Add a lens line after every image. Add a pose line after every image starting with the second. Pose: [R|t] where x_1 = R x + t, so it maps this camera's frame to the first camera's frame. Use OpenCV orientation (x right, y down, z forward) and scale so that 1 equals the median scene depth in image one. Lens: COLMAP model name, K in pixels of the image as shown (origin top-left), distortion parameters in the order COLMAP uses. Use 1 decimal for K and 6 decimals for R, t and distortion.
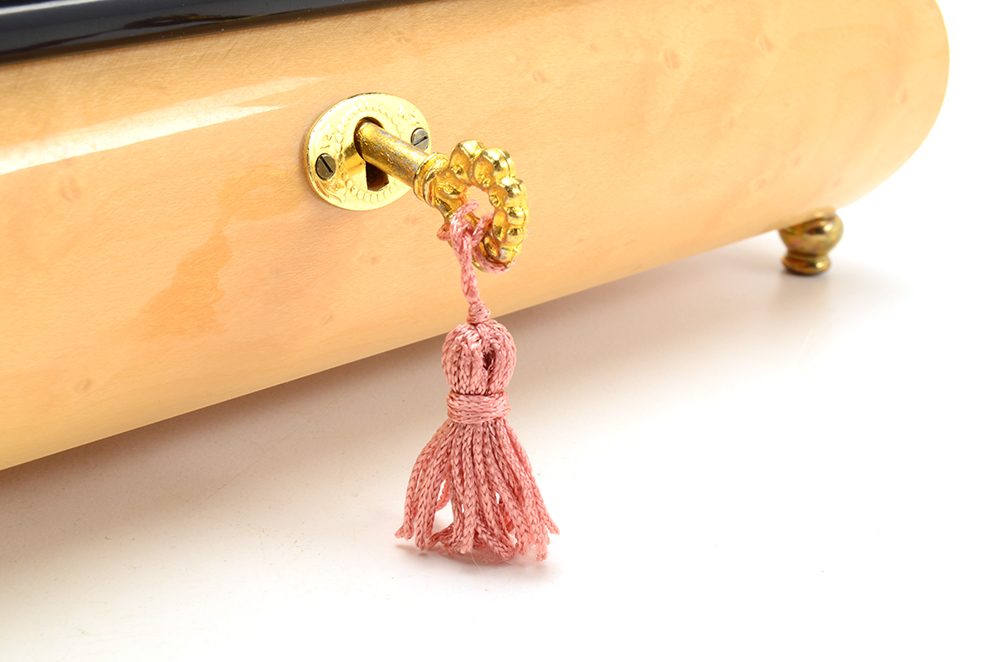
lens RADIAL K [[2184.4, 0, 500.0], [0, 2184.4, 331.0], [0, 0, 1]] dist [-0.075215, -0.035783]
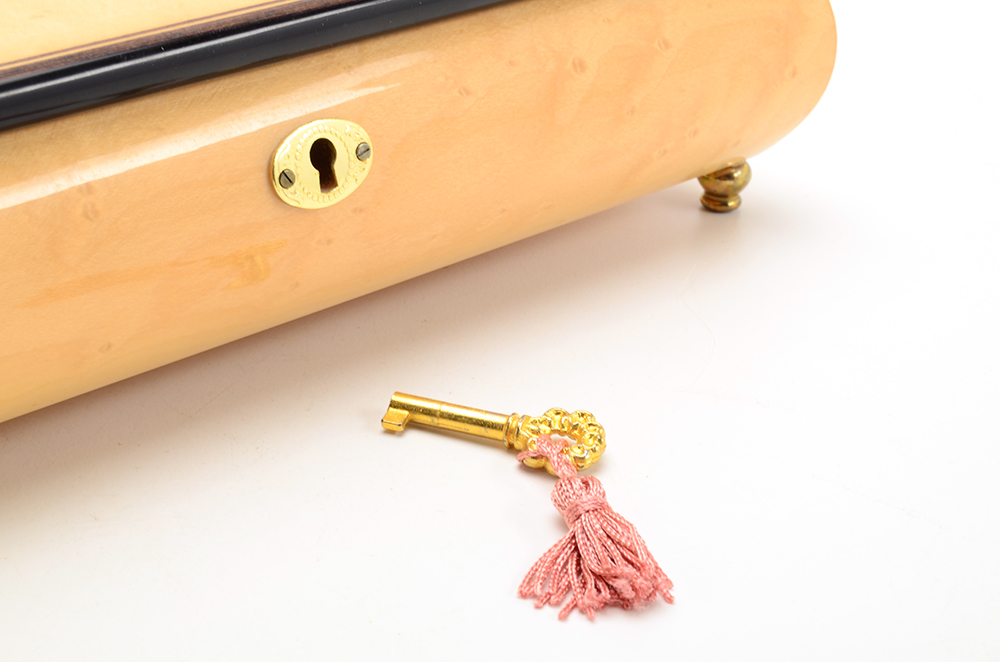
lens RADIAL K [[2184.4, 0, 500.0], [0, 2184.4, 331.0], [0, 0, 1]] dist [-0.075215, -0.035783]
pose [[0.998605, 0.009855, -0.051880, 0.108064], [-0.004915, 0.995513, 0.094497, -0.097971], [0.052579, -0.094110, 0.994172, -0.296766]]
